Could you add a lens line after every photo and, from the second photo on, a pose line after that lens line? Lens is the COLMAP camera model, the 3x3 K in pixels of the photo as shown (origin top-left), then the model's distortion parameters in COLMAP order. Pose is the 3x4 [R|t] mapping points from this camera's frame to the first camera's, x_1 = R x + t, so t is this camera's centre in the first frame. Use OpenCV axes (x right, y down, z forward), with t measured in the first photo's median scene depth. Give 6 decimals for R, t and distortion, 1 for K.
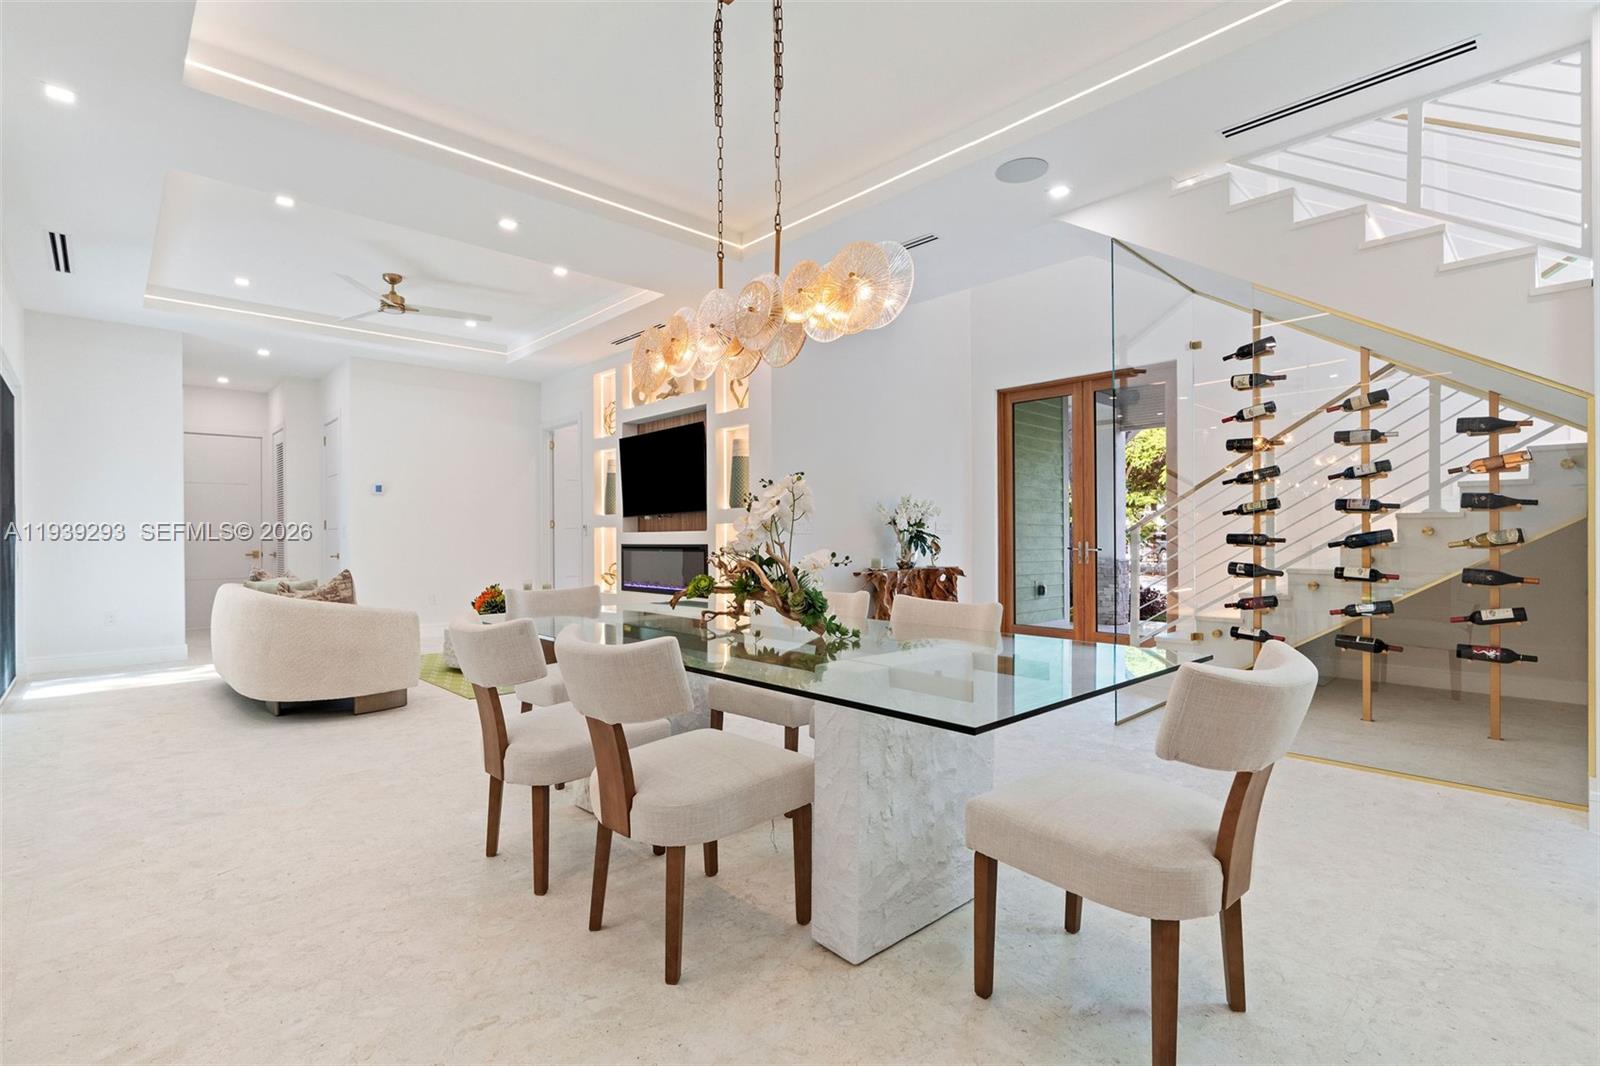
lens RADIAL K [[741.8, 0, 800.0], [0, 741.8, 533.0], [0, 0, 1]] dist [-0.001662, -0.000048]
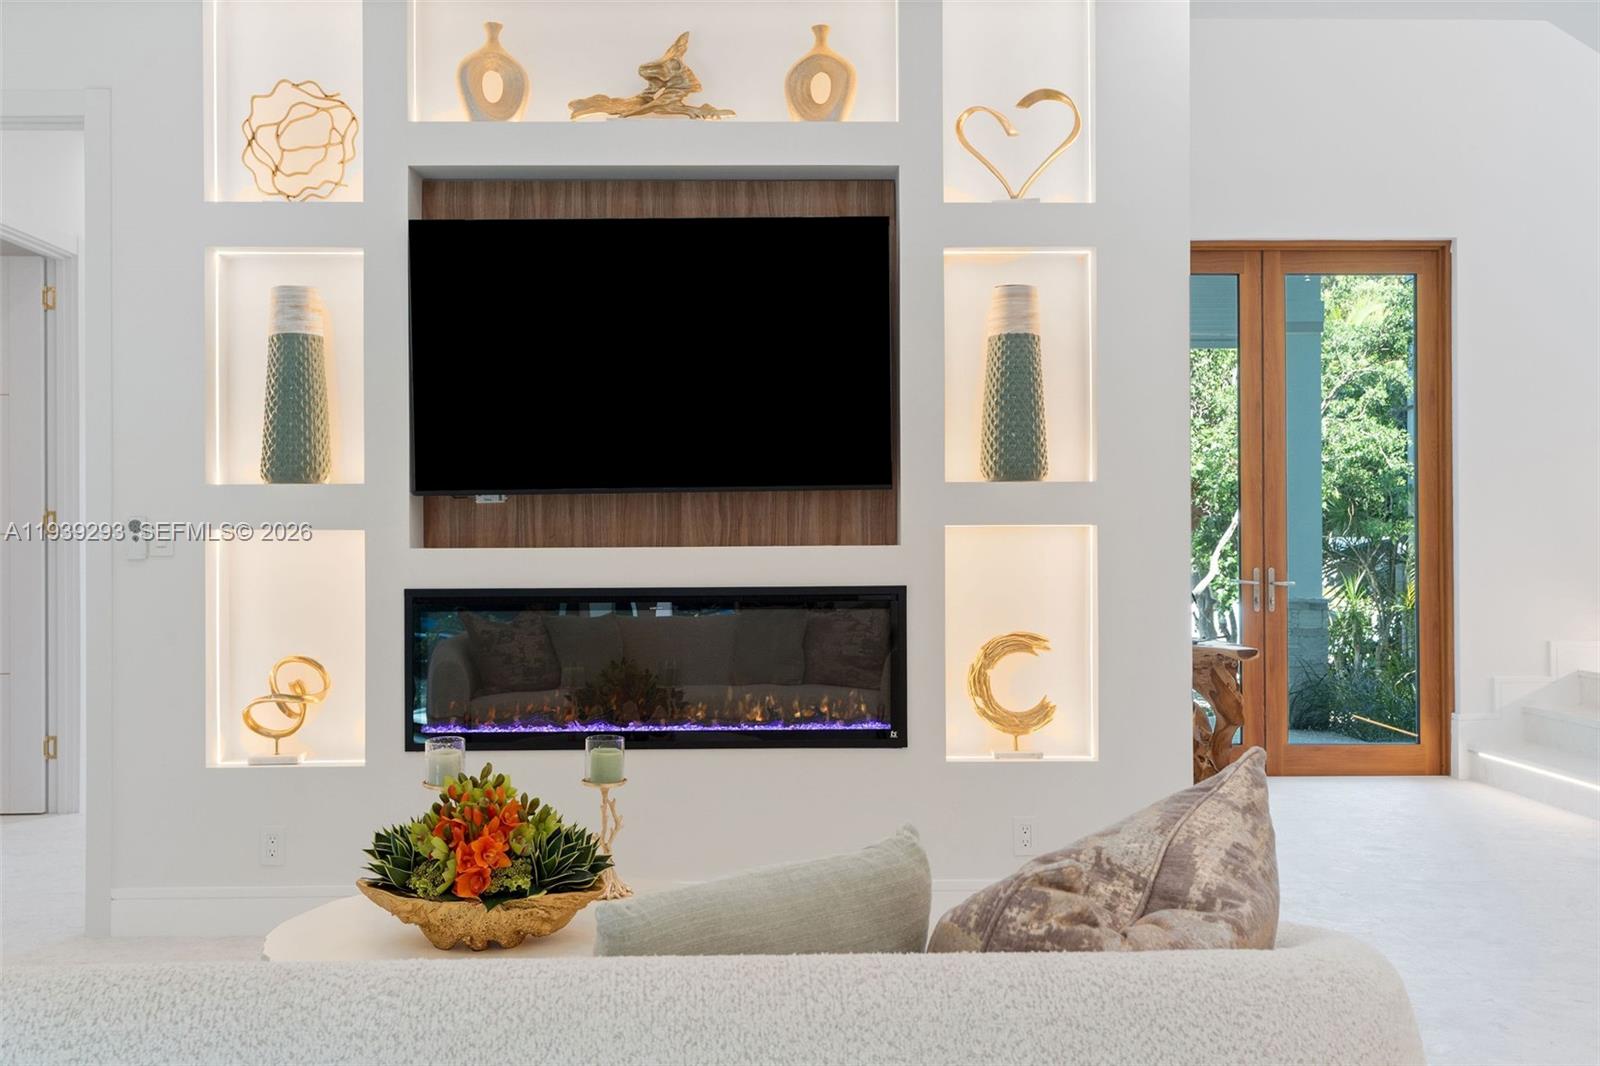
lens RADIAL K [[1554.8, 0, 816.6], [0, 1554.8, 526.6], [0, 0, 1]] dist [0.013708, 0.008225]
pose [[0.671767, 0.011064, 0.740680, -0.971943], [-0.002902, 0.999920, -0.012304, -0.003836], [-0.740757, 0.006116, 0.671745, 0.809791]]
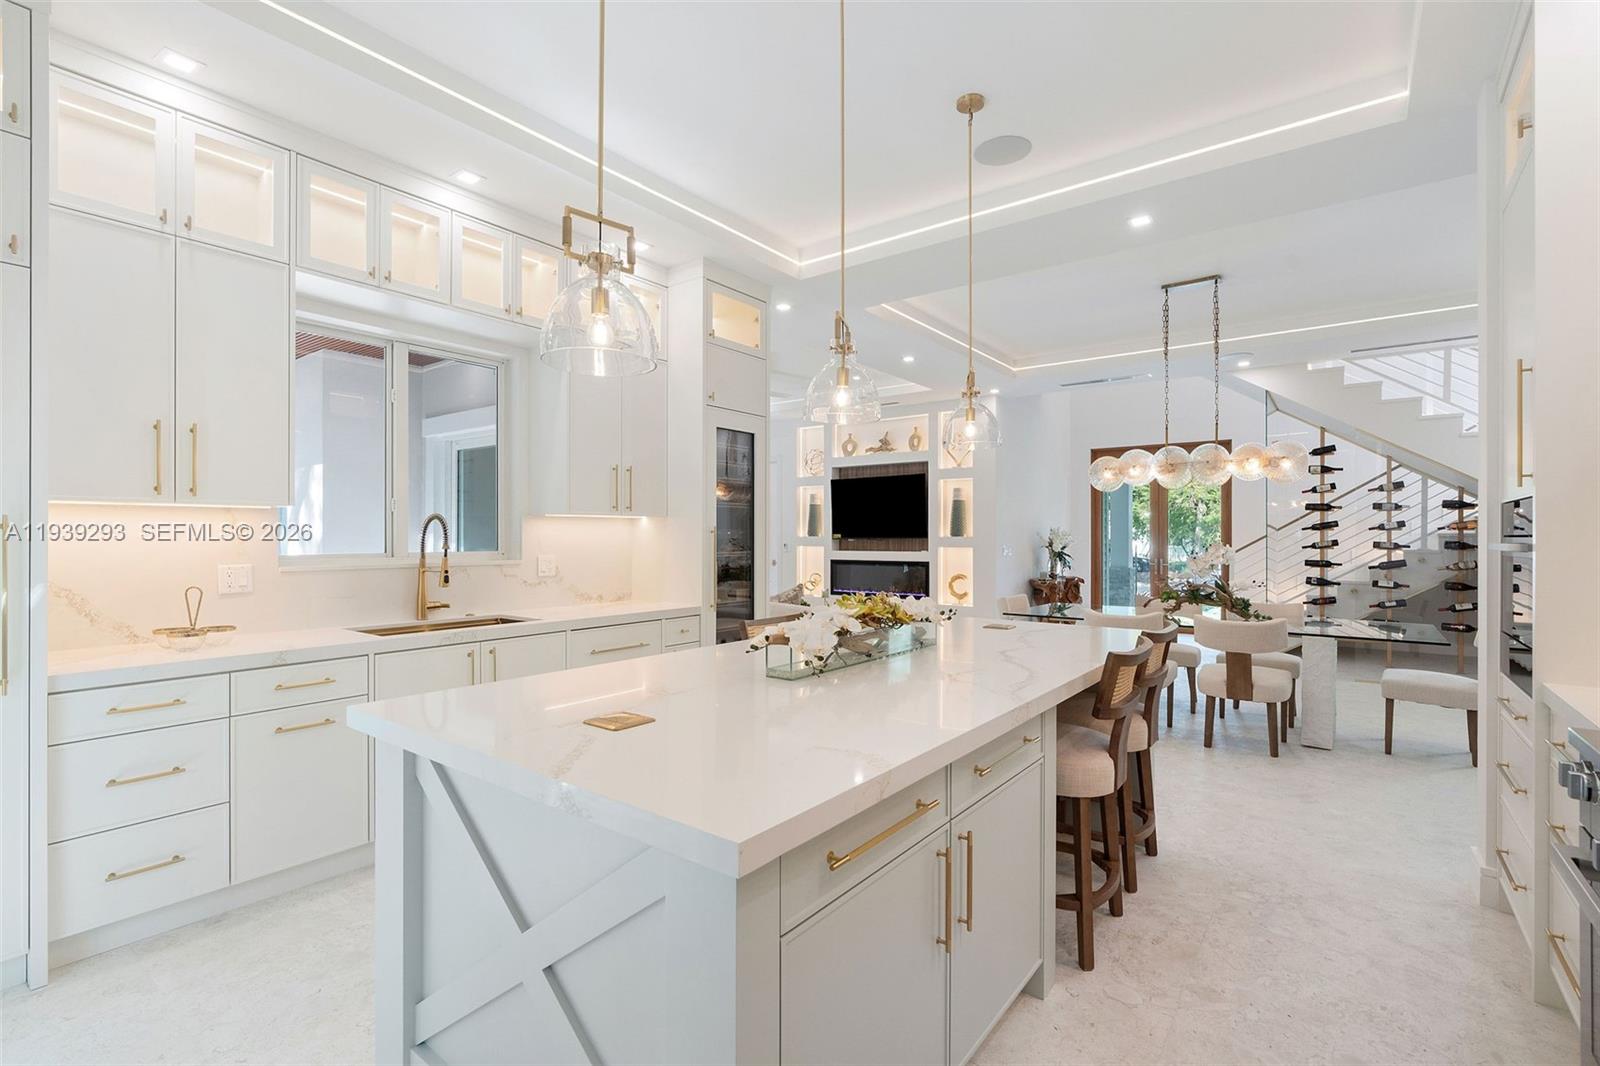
lens RADIAL K [[734.8, 0, 800.0], [0, 734.8, 533.0], [0, 0, 1]] dist [-0.001444, -0.000167]
pose [[0.986796, 0.006522, 0.161839, -0.851824], [-0.006757, 0.999977, 0.000904, -0.055687], [-0.161829, -0.001985, 0.986817, -0.468076]]
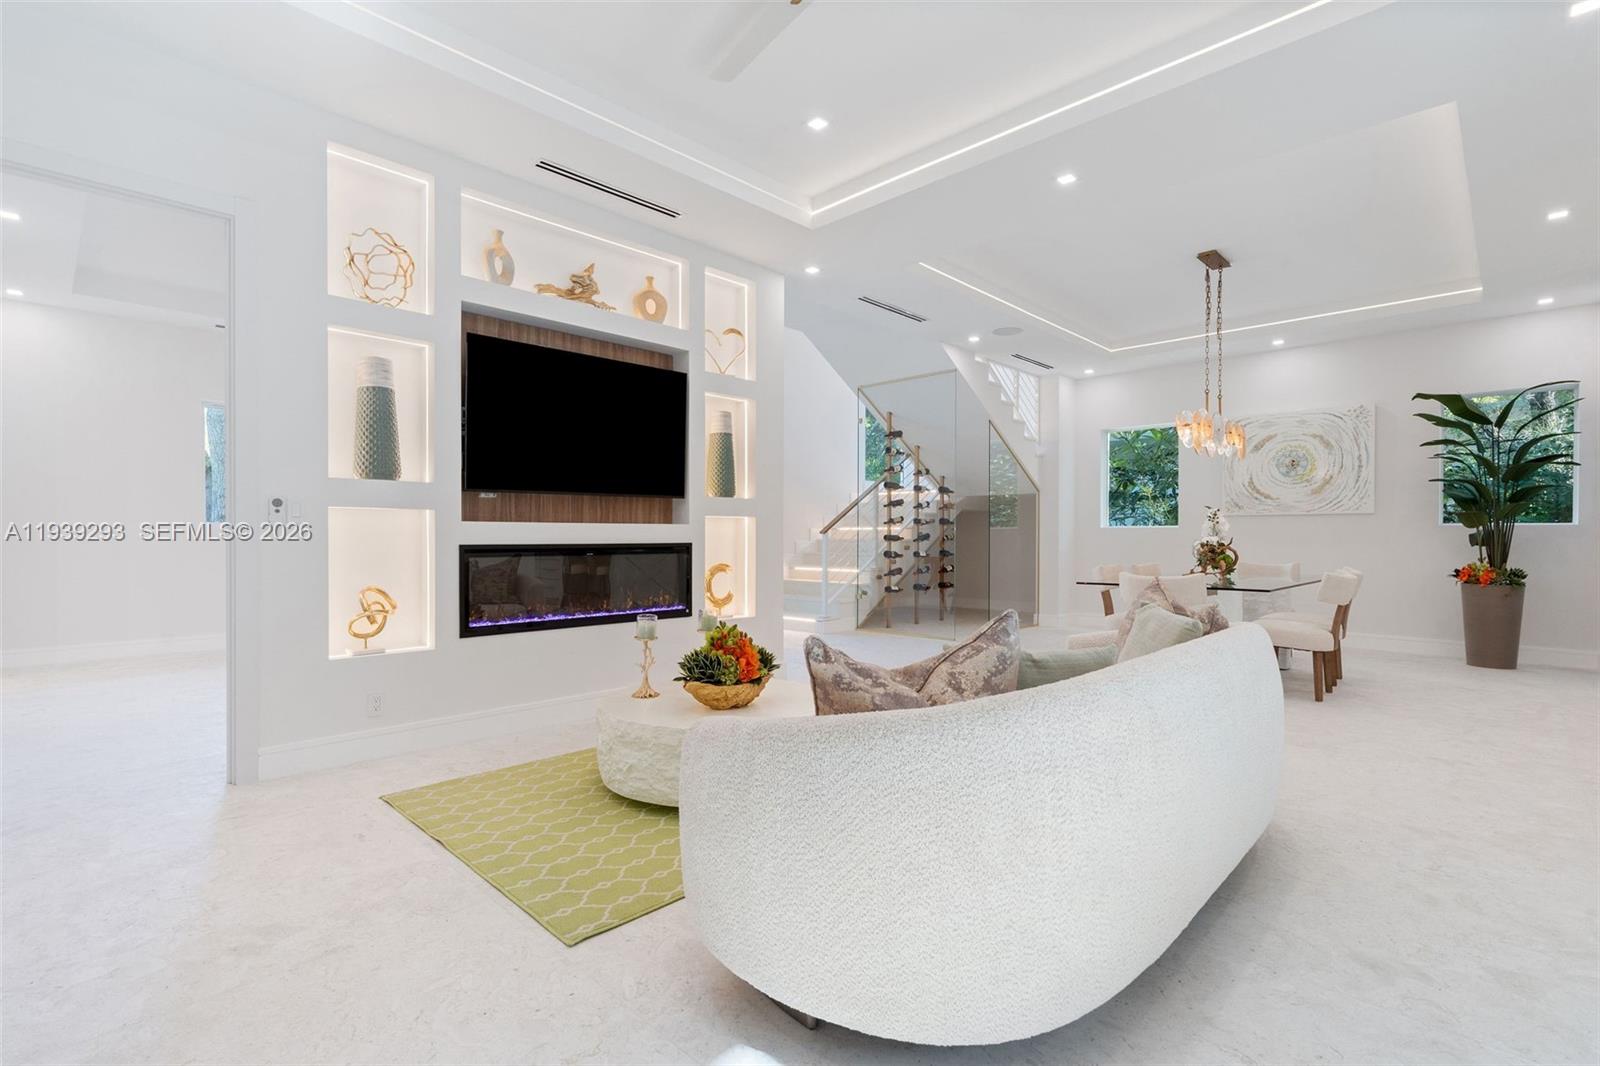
lens RADIAL K [[738.3, 0, 800.0], [0, 738.3, 533.0], [0, 0, 1]] dist [-0.001302, 0.000213]
pose [[-0.037315, 0.008997, 0.999263, -1.244531], [-0.006407, 0.999937, -0.009243, 0.016956], [-0.999283, -0.006747, -0.037255, 1.332261]]
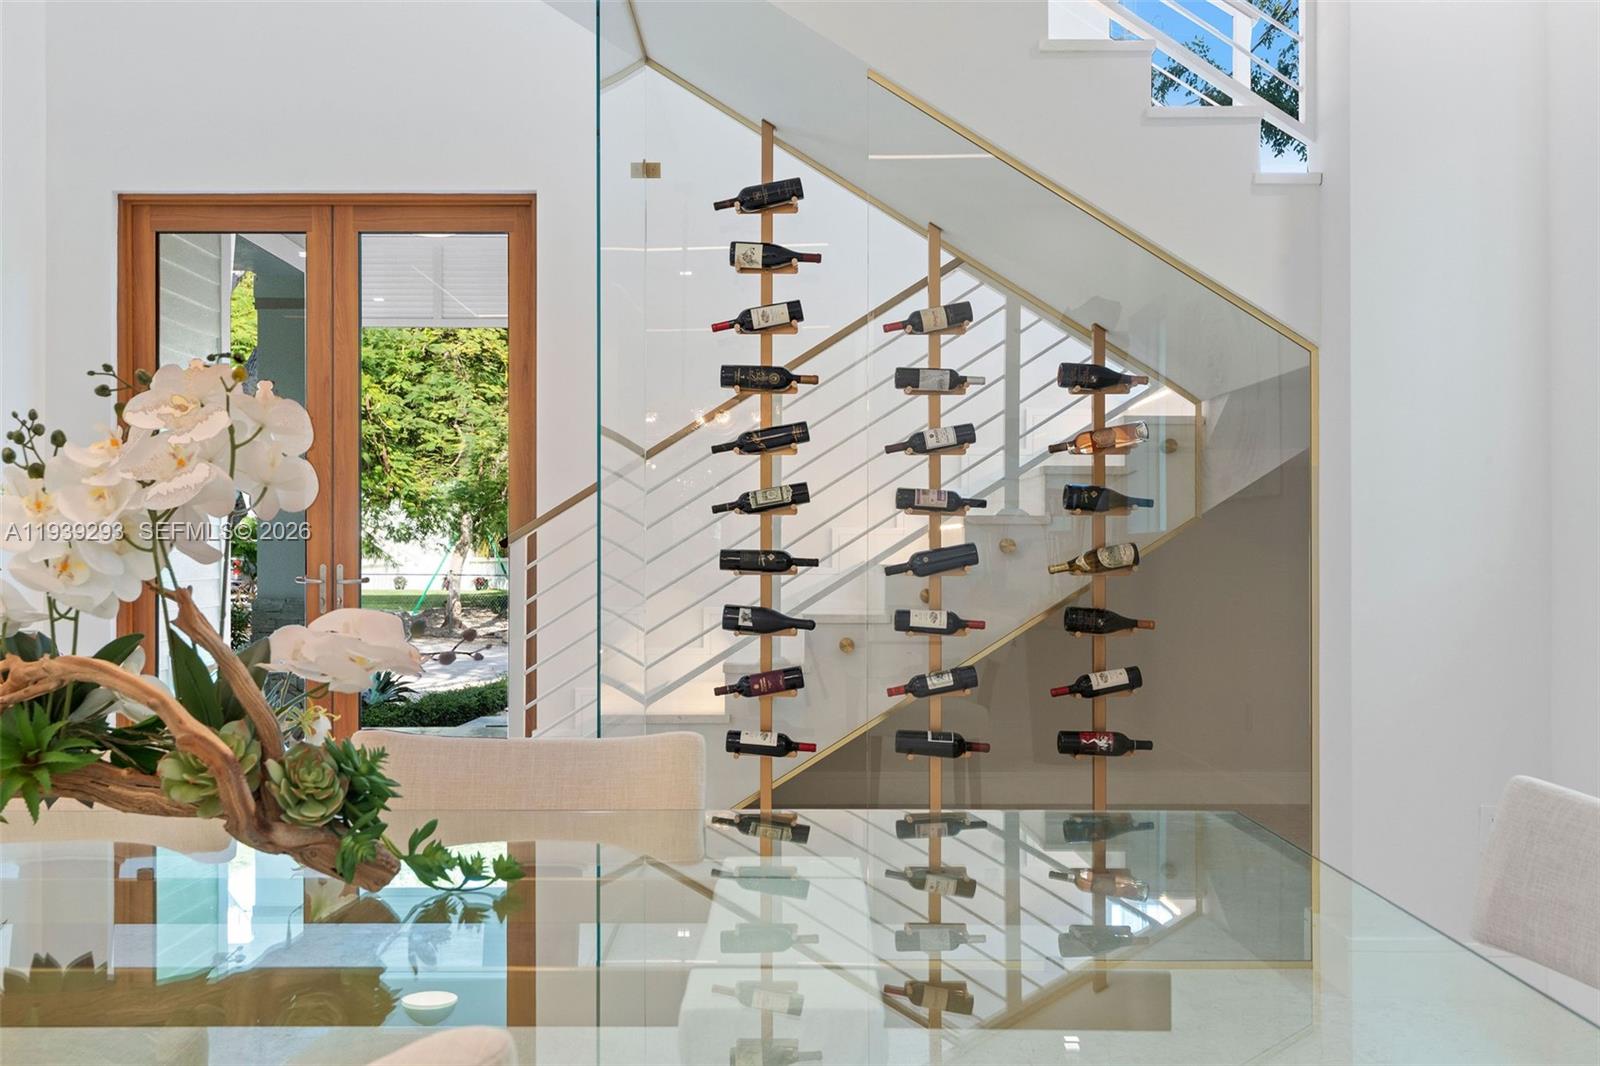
lens RADIAL K [[1554.8, 0, 816.6], [0, 1554.8, 526.6], [0, 0, 1]] dist [0.013708, 0.008225]
pose [[0.683833, 0.012710, 0.729528, -0.165310], [-0.005291, 0.999908, -0.012461, -0.001932], [-0.729619, 0.004661, 0.683838, 0.232194]]
